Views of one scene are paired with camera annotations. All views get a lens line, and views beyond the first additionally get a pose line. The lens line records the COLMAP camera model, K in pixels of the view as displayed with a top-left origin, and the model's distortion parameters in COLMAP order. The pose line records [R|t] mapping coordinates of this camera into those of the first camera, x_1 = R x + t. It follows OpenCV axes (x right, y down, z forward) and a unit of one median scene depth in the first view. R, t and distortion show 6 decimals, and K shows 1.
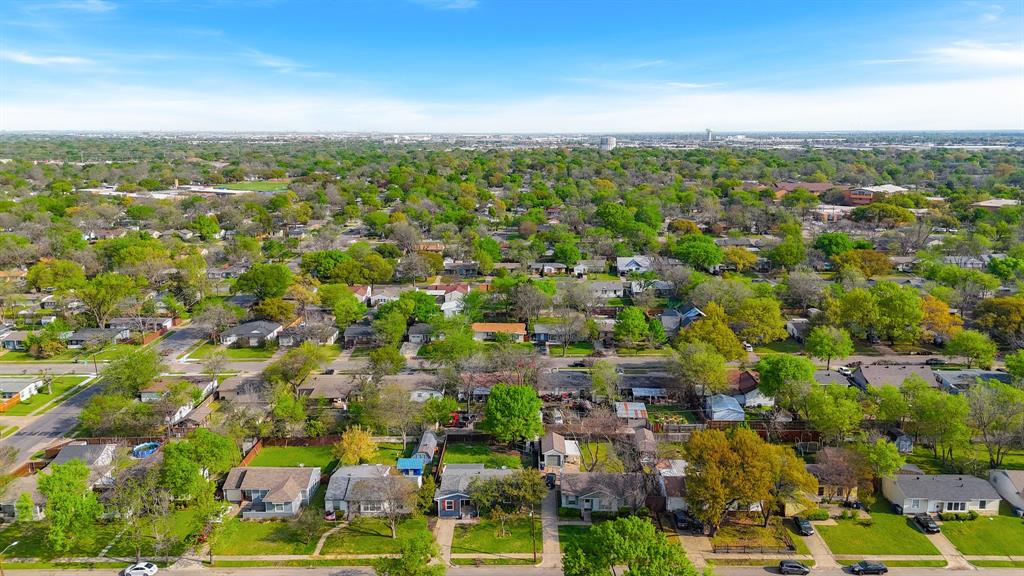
lens RADIAL K [[767.3, 0, 515.5], [0, 767.3, 285.8], [0, 0, 1]] dist [0.060072, -0.014237]
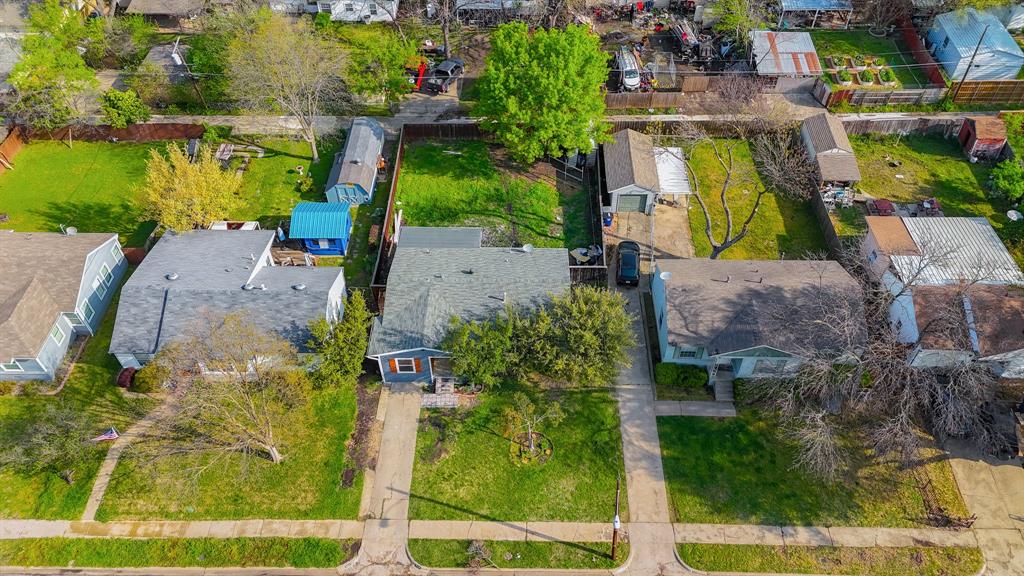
lens RADIAL K [[767.3, 0, 510.9], [0, 767.3, 288.6], [0, 0, 1]] dist [0.060072, -0.014237]
pose [[0.999994, -0.000908, -0.003388, -0.024751], [0.002694, 0.817603, 0.575776, 0.001599], [0.002247, -0.575782, 0.817600, 0.672618]]
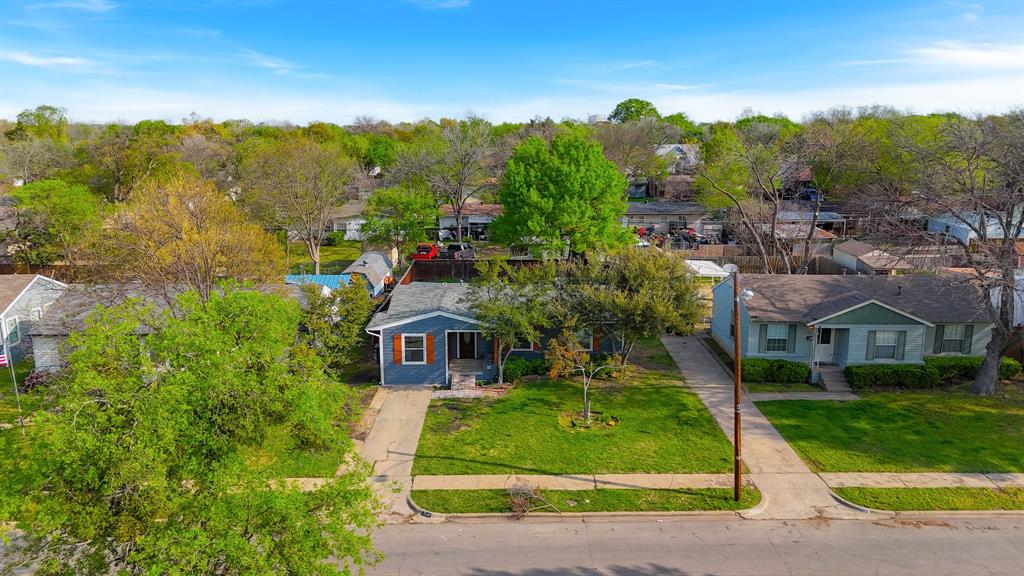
lens RADIAL K [[767.3, 0, 513.7], [0, 767.3, 280.6], [0, 0, 1]] dist [0.060072, -0.014237]
pose [[0.999661, 0.001213, 0.026026, -0.051137], [-0.000824, 0.999888, -0.014933, 0.259702], [-0.026041, 0.014906, 0.999550, 0.668665]]
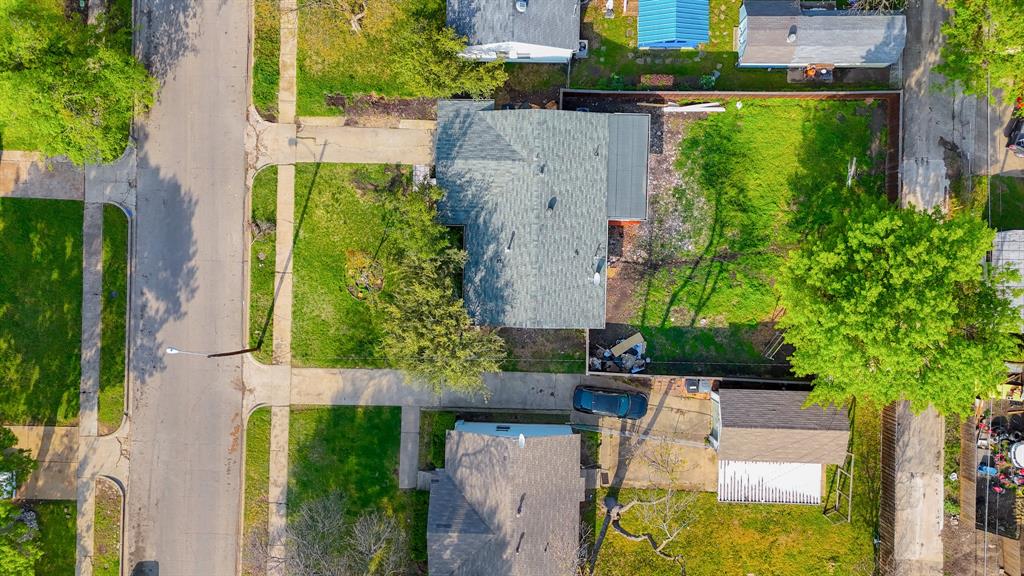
lens RADIAL K [[767.3, 0, 510.7], [0, 767.3, 283.1], [0, 0, 1]] dist [0.060072, -0.014237]
pose [[-0.002375, 0.999853, 0.017007, -0.020192], [-0.160357, -0.017168, 0.986910, -0.113897], [0.987056, -0.000383, 0.160374, 0.971027]]
